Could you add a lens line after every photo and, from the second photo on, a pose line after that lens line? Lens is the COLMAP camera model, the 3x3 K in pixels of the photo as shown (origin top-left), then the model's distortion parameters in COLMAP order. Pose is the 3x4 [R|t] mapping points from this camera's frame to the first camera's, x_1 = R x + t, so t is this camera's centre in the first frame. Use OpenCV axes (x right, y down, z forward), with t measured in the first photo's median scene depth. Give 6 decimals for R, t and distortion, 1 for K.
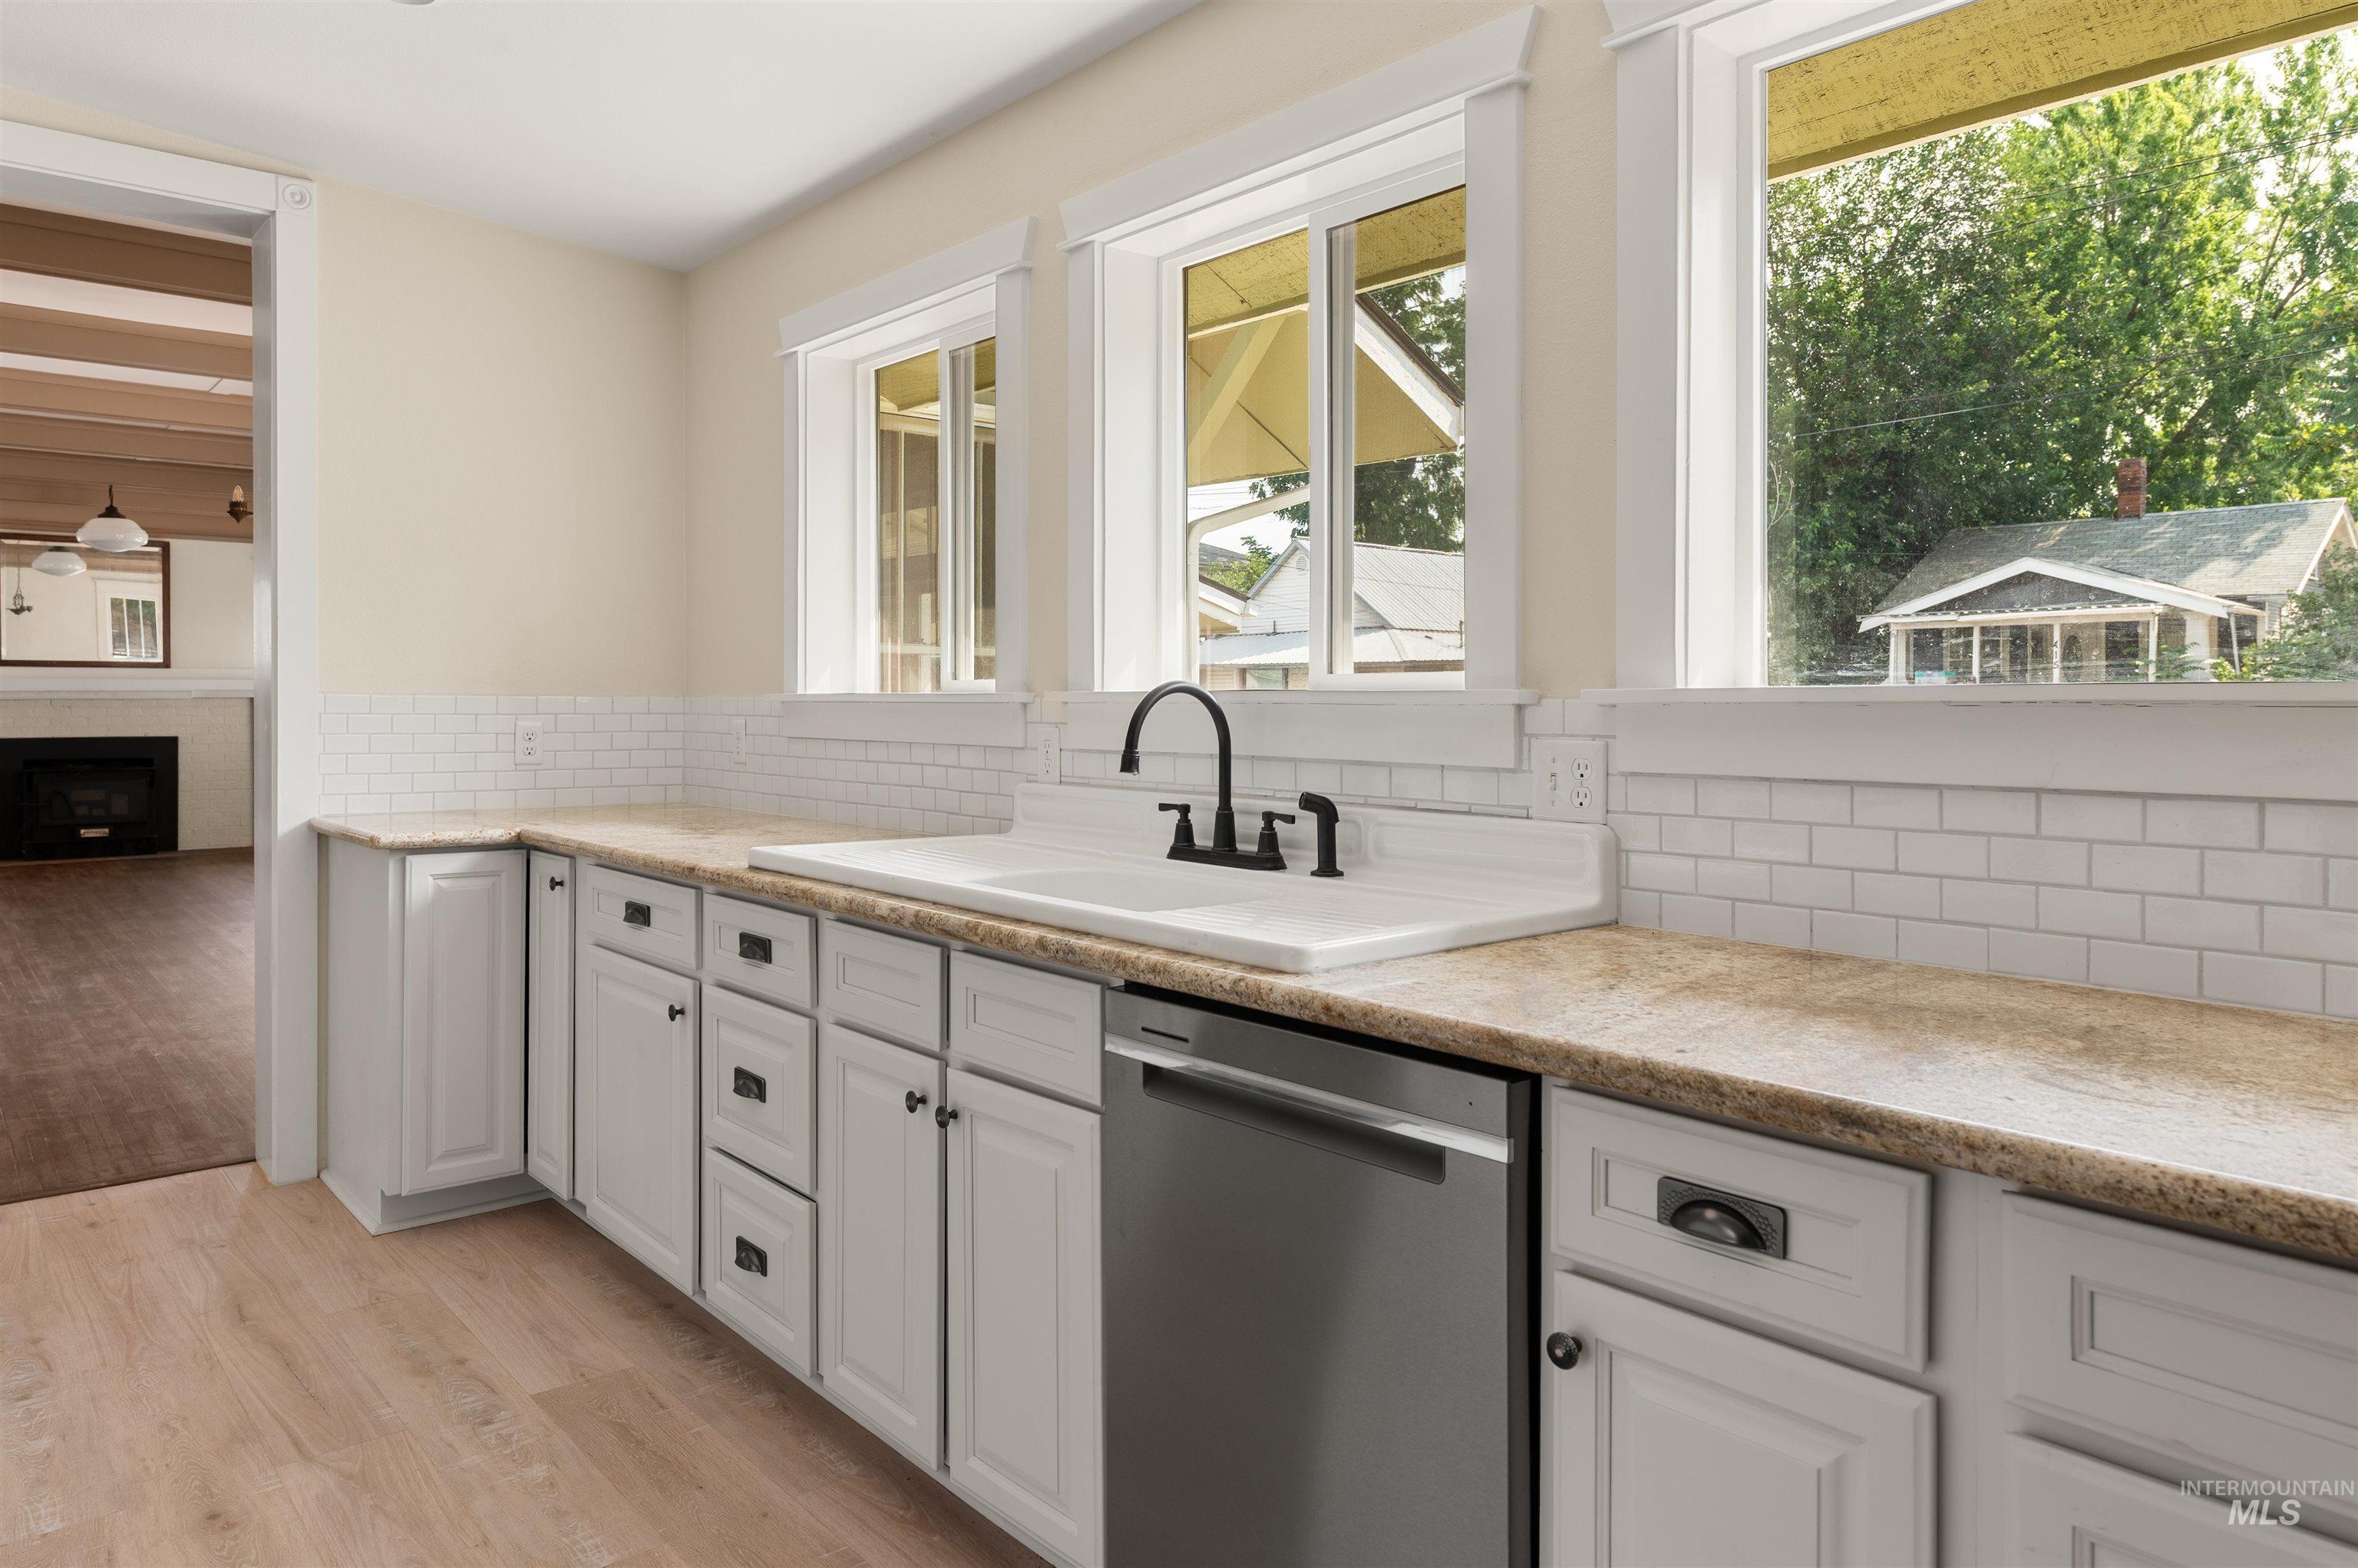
lens RADIAL K [[1532.3, 0, 1205.7], [0, 1532.3, 702.3], [0, 0, 1]] dist [0.009144, -0.002982]
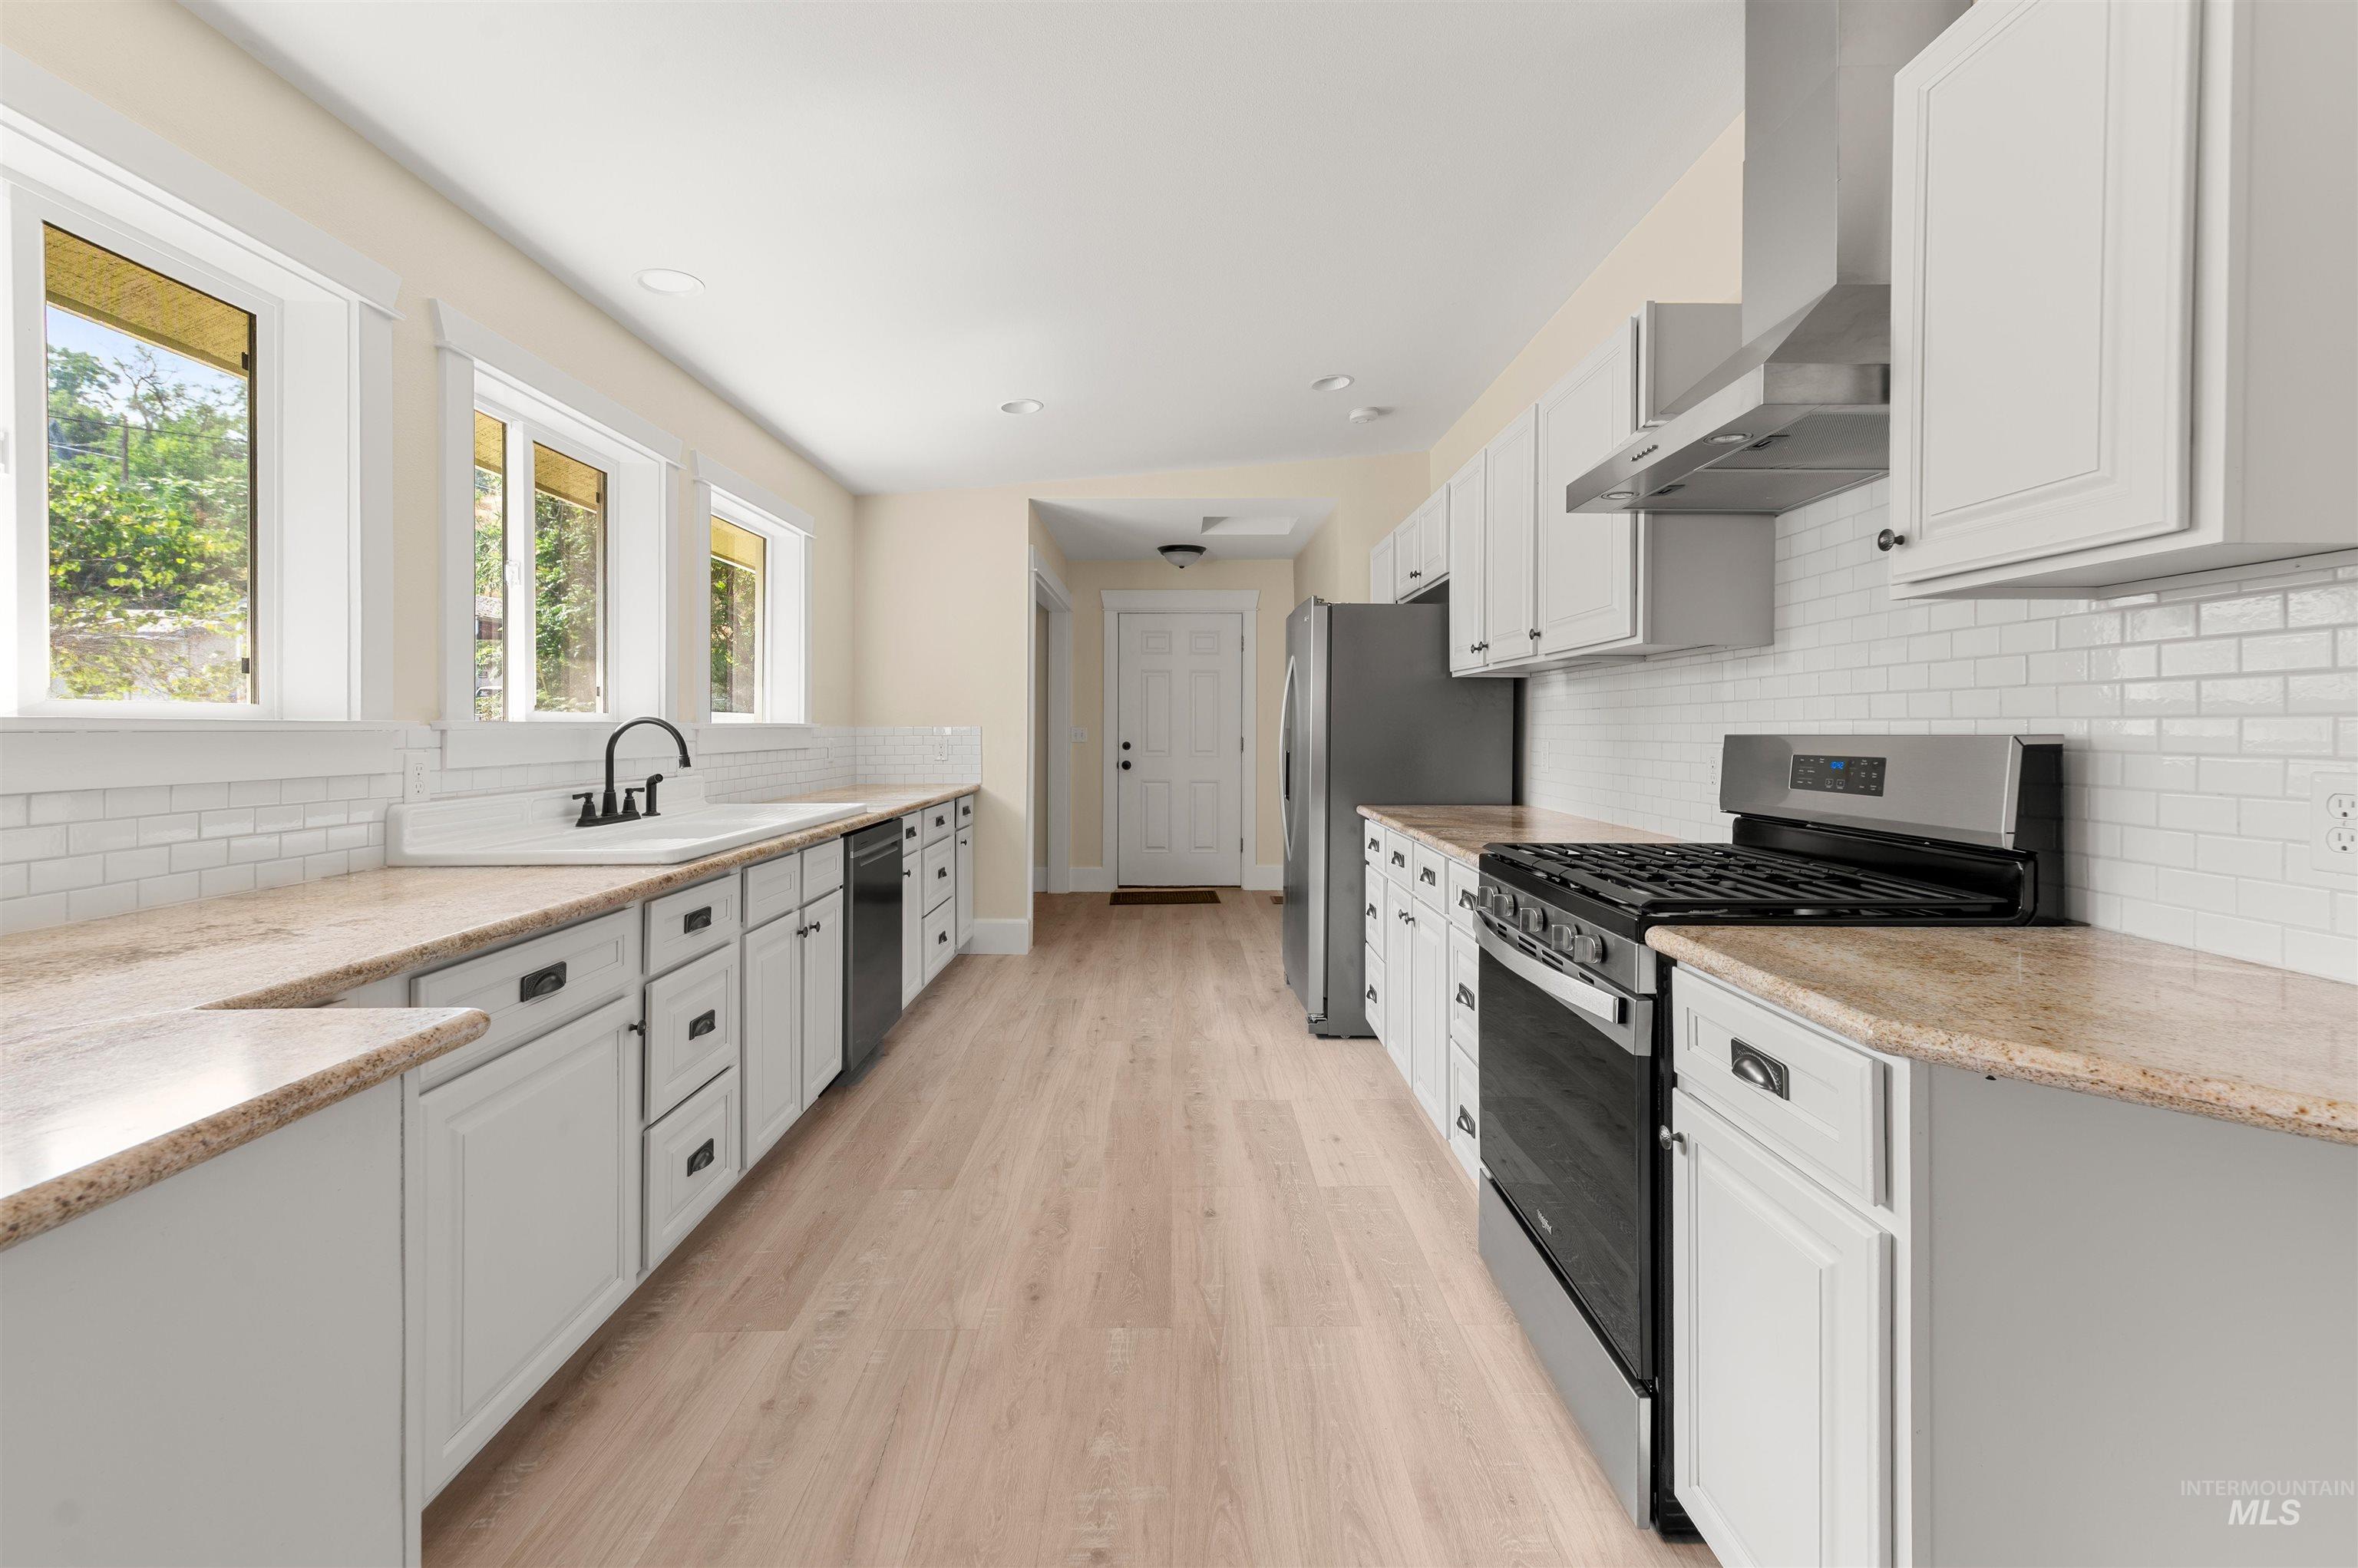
lens RADIAL K [[1007.4, 0, 1195.4], [0, 1007.4, 736.0], [0, 0, 1]] dist [-0.004134, -0.000213]
pose [[-0.770984, -0.007208, 0.636814, -1.217984], [-0.002615, 0.999963, 0.008153, -0.002505], [-0.636850, 0.004620, -0.770974, 1.462797]]
